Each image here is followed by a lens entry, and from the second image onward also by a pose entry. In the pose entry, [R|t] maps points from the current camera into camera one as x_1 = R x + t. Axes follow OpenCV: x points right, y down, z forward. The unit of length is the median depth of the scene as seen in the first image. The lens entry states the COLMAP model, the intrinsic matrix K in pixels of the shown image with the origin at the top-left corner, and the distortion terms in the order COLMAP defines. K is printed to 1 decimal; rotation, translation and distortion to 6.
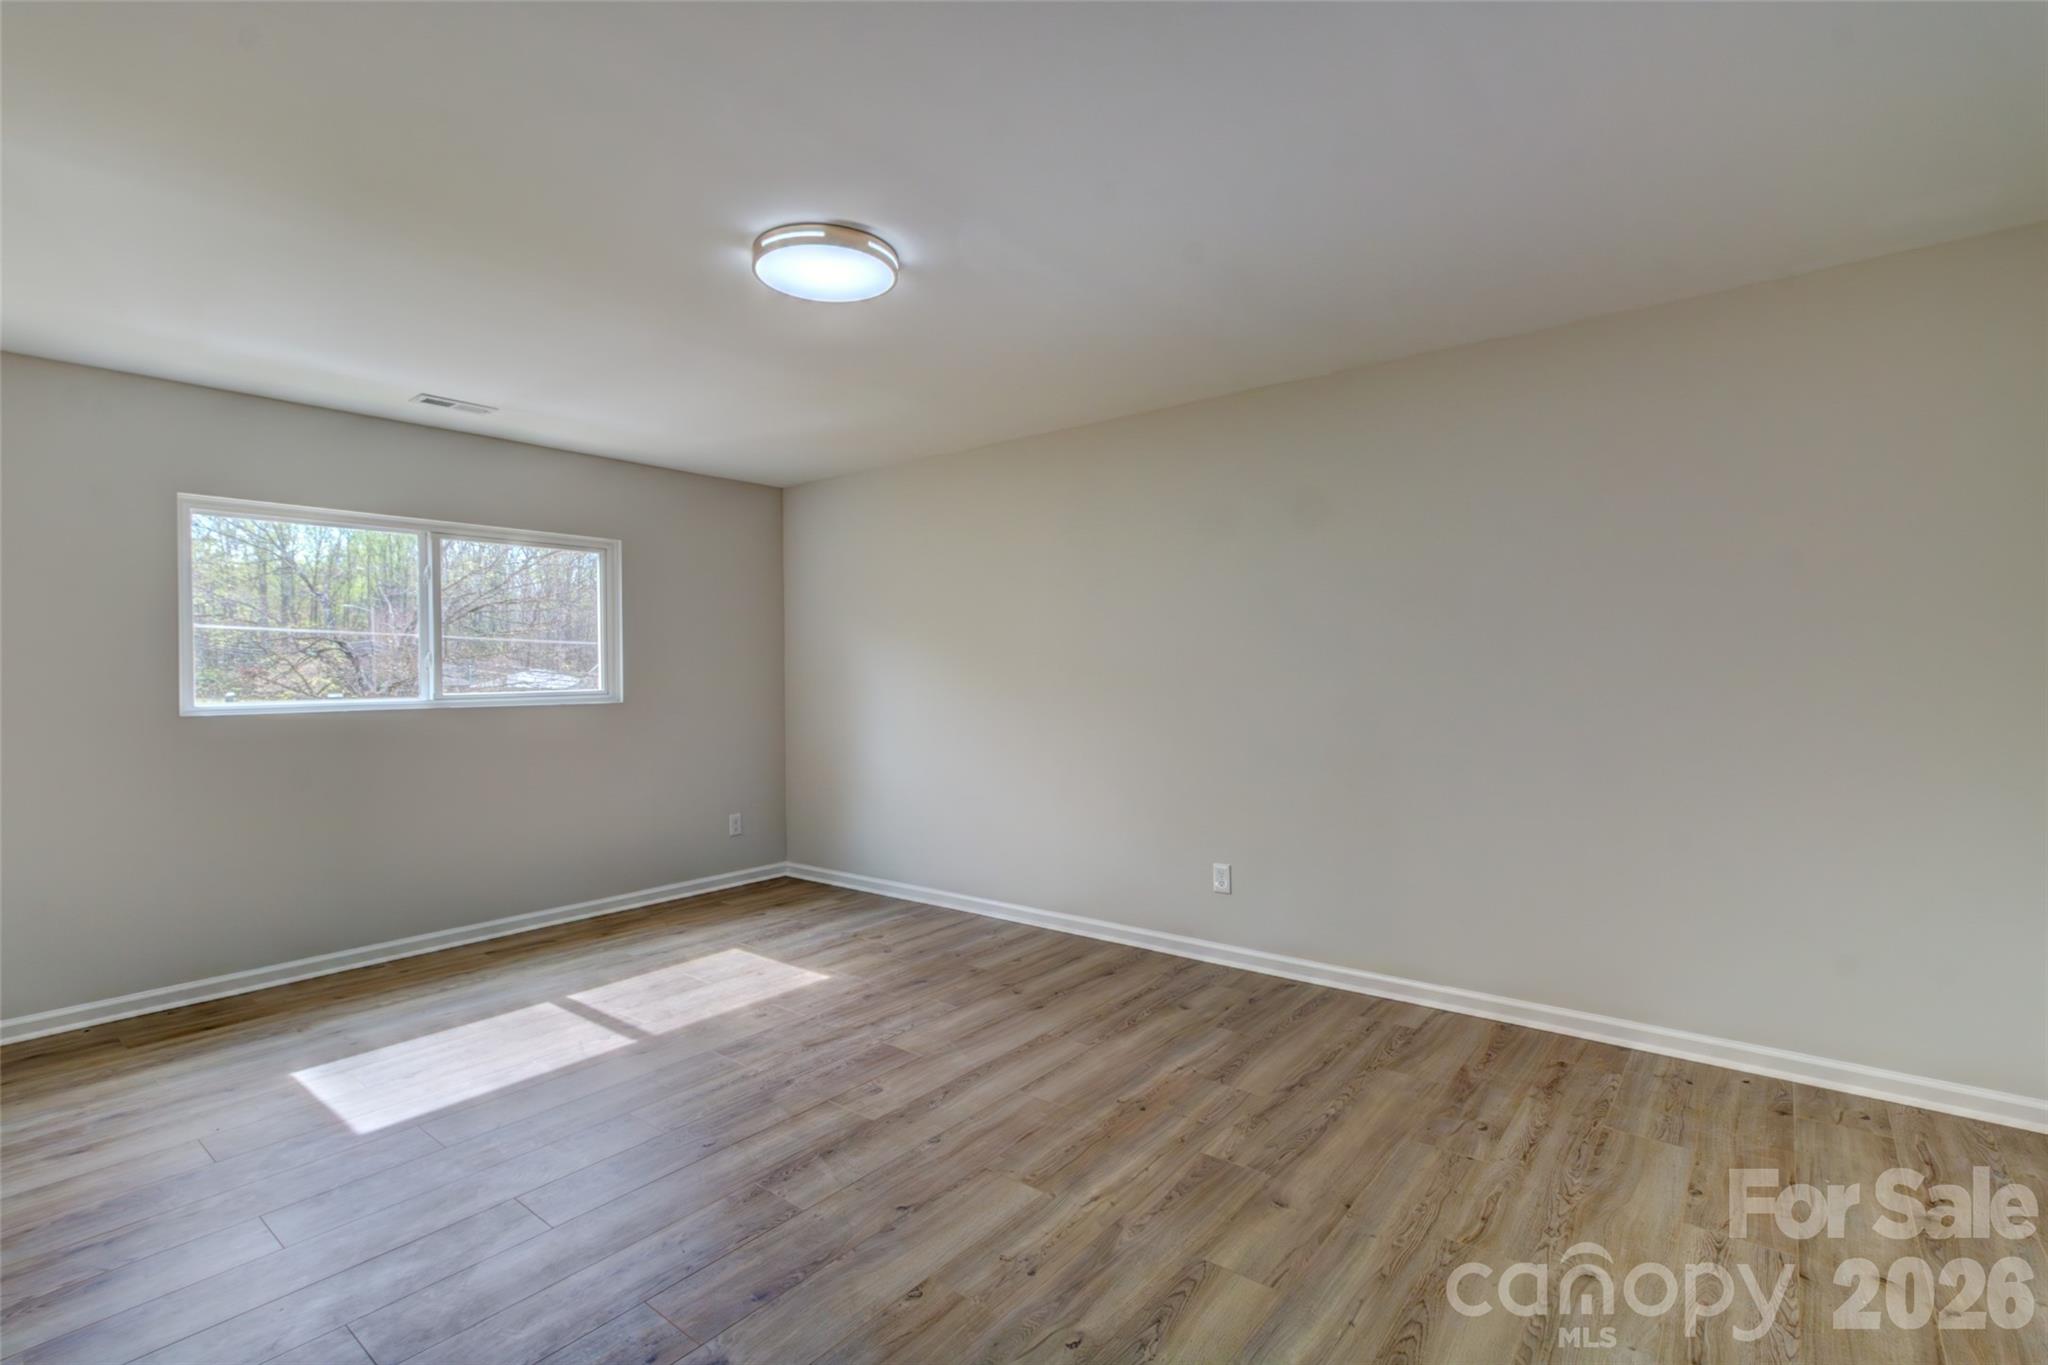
lens RADIAL K [[953.2, 0, 1015.4], [0, 953.2, 684.1], [0, 0, 1]] dist [0.005476, 0.001105]
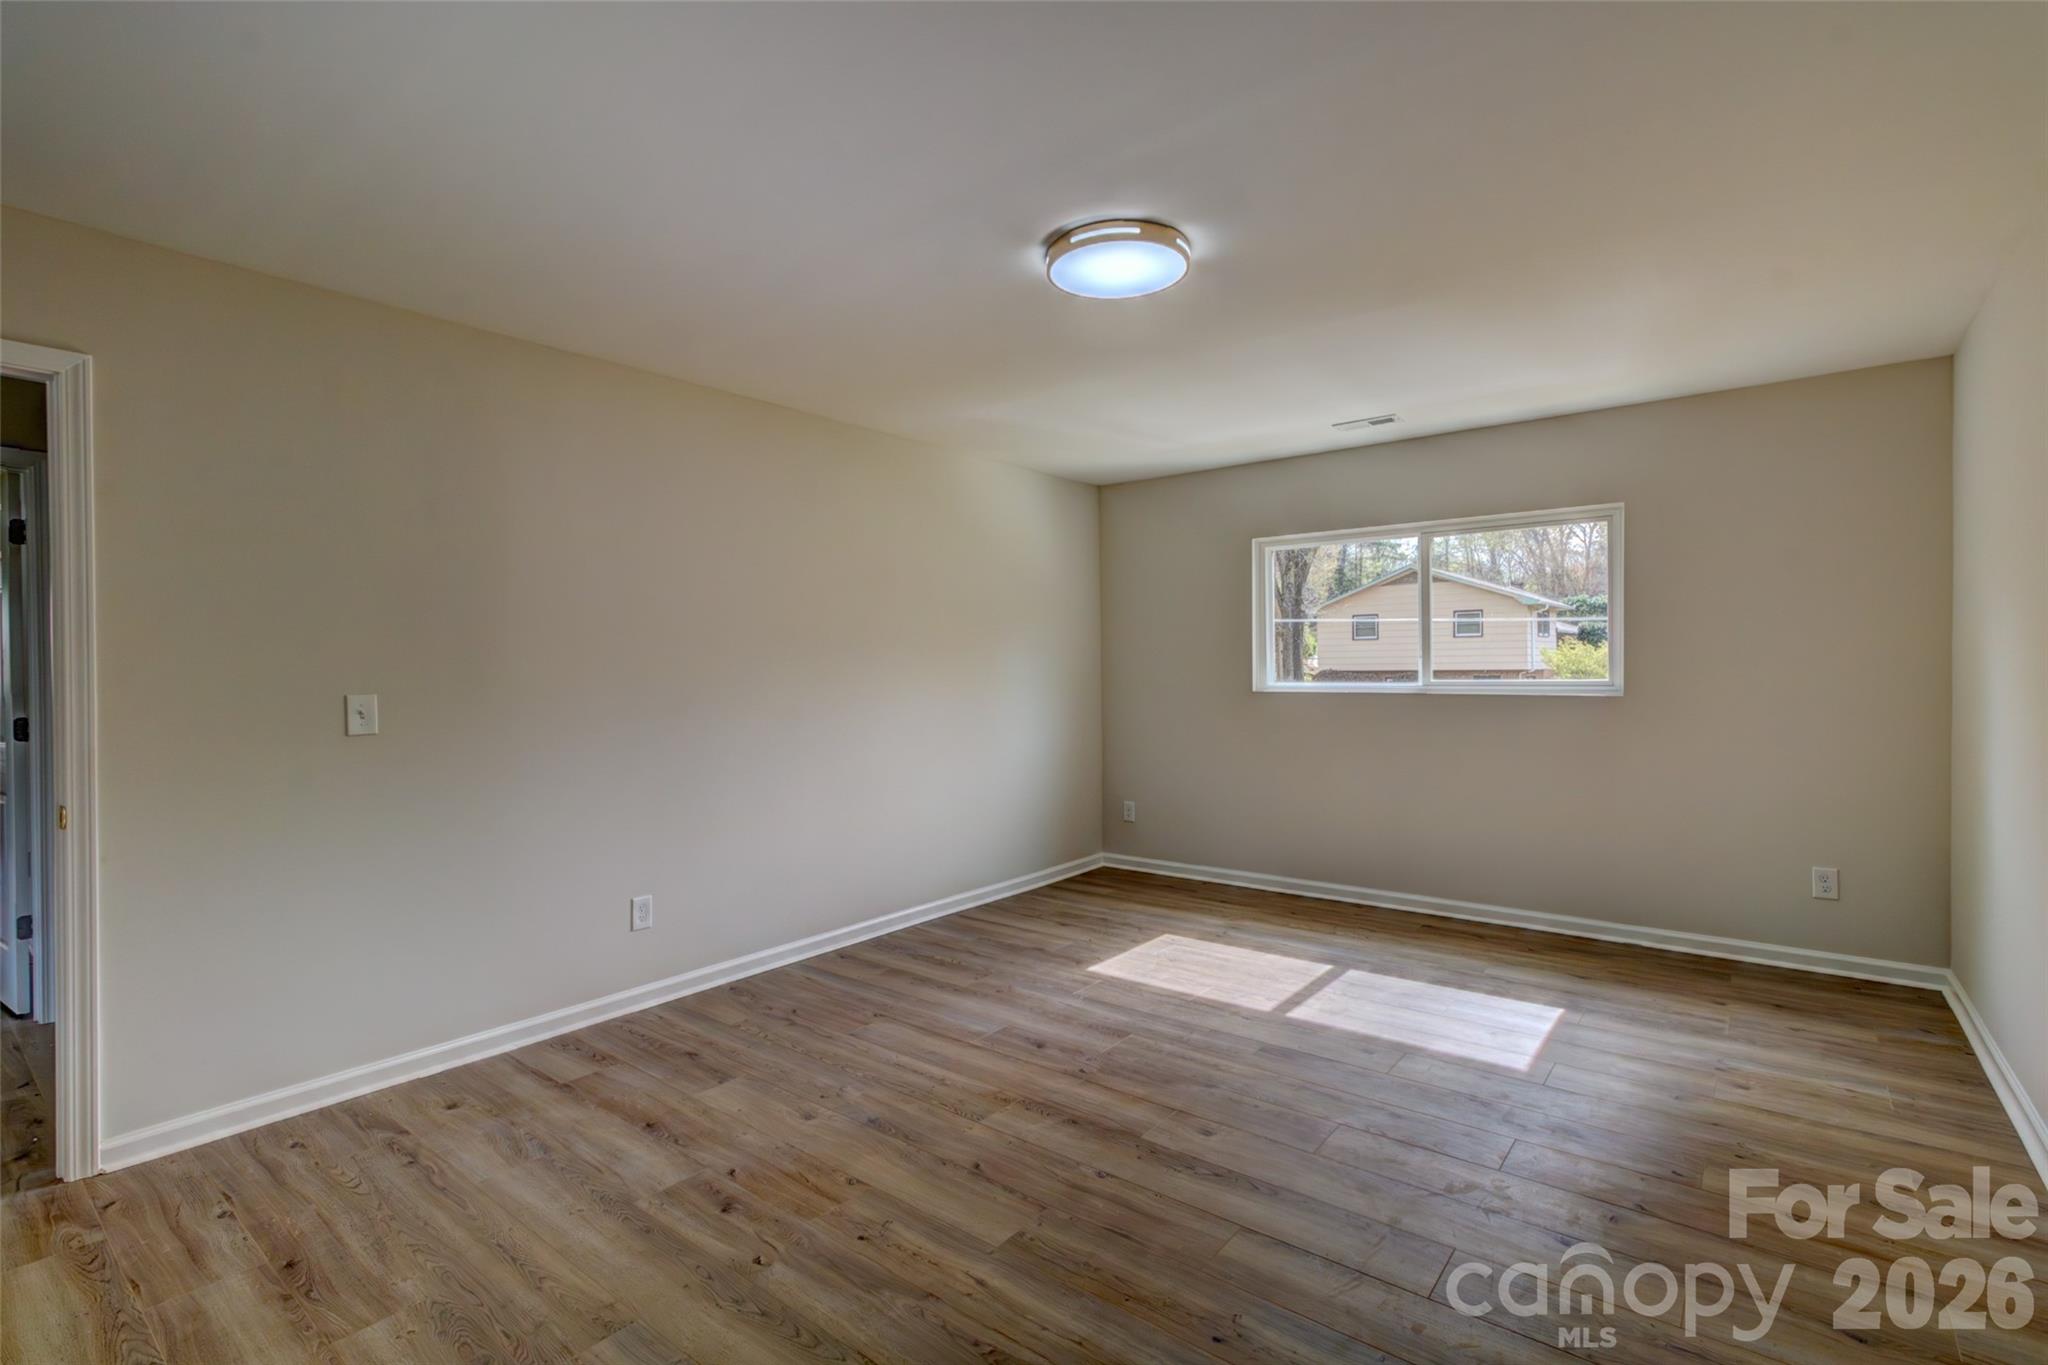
lens RADIAL K [[953.2, 0, 1027.8], [0, 953.2, 670.3], [0, 0, 1]] dist [0.005476, 0.001105]
pose [[-0.005072, 0.014670, -0.999880, 0.521588], [-0.002593, 0.999889, 0.014683, -0.017496], [0.999984, 0.002668, -0.005033, 0.576716]]
